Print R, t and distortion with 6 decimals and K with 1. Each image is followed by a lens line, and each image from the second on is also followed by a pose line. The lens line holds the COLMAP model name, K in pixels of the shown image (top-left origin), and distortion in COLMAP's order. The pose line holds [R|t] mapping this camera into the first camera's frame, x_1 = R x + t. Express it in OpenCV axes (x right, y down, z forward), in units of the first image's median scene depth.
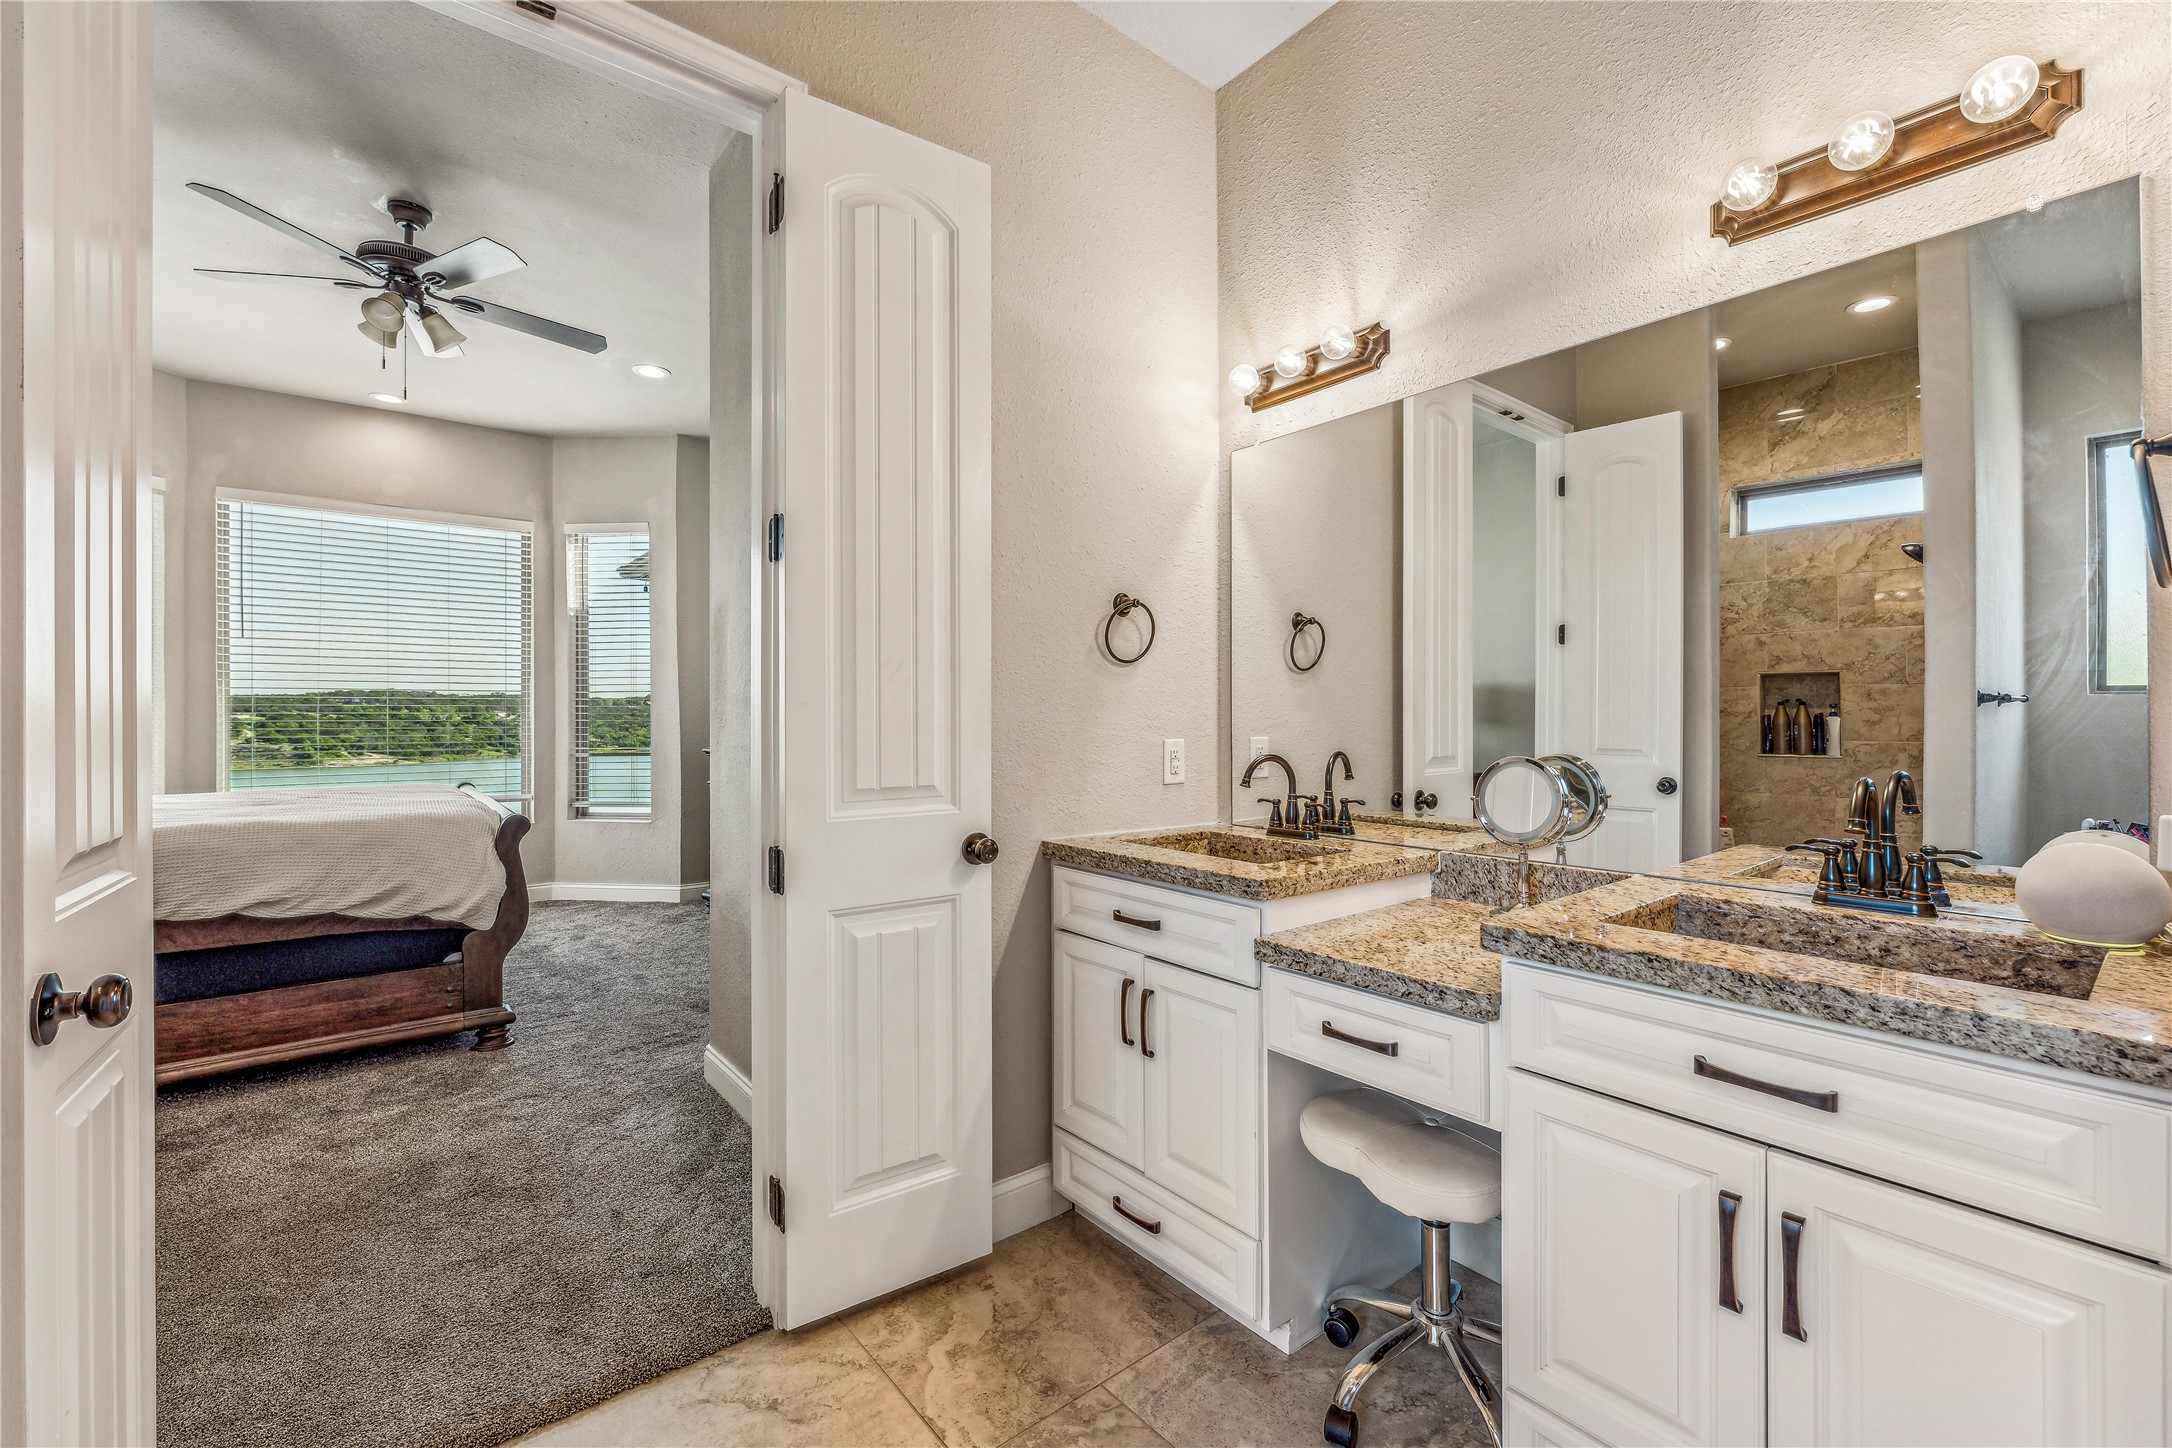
lens RADIAL K [[901.7, 0, 1086.4], [0, 901.7, 733.5], [0, 0, 1]] dist [-0.003516, -0.000418]
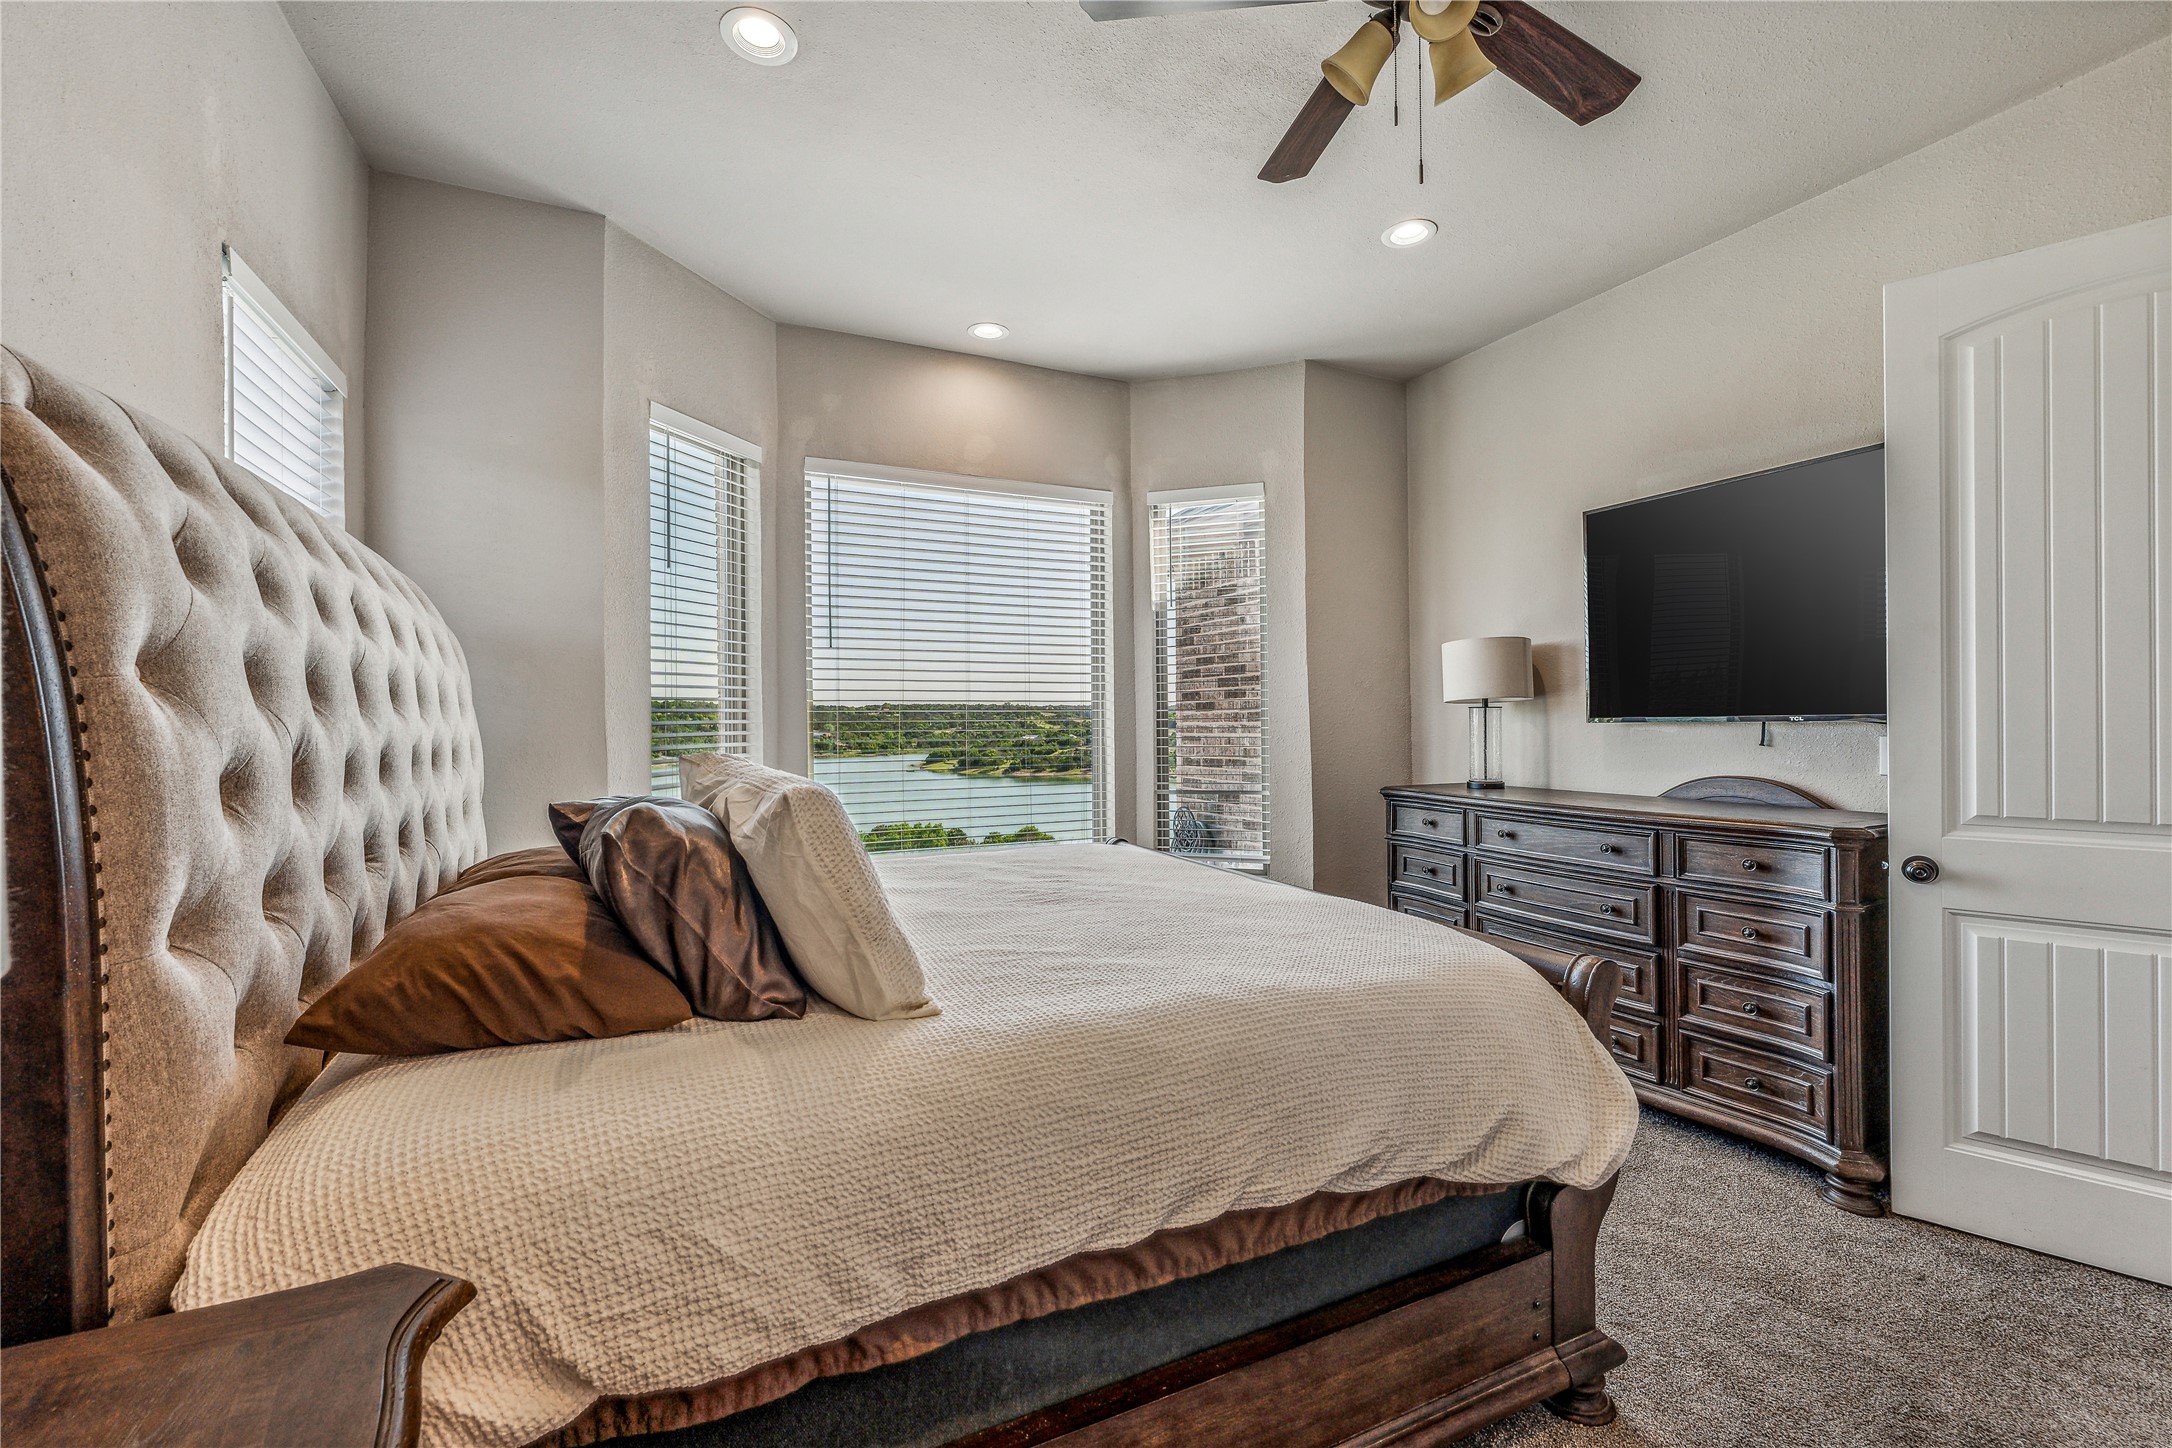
lens RADIAL K [[911.5, 0, 1086.0], [0, 911.5, 724.0], [0, 0, 1]] dist [-0.000251, -0.000058]
pose [[0.975143, -0.004970, -0.221521, -0.512766], [0.002119, 0.999912, -0.013103, -0.027285], [0.221567, 0.012308, 0.975067, 0.257116]]
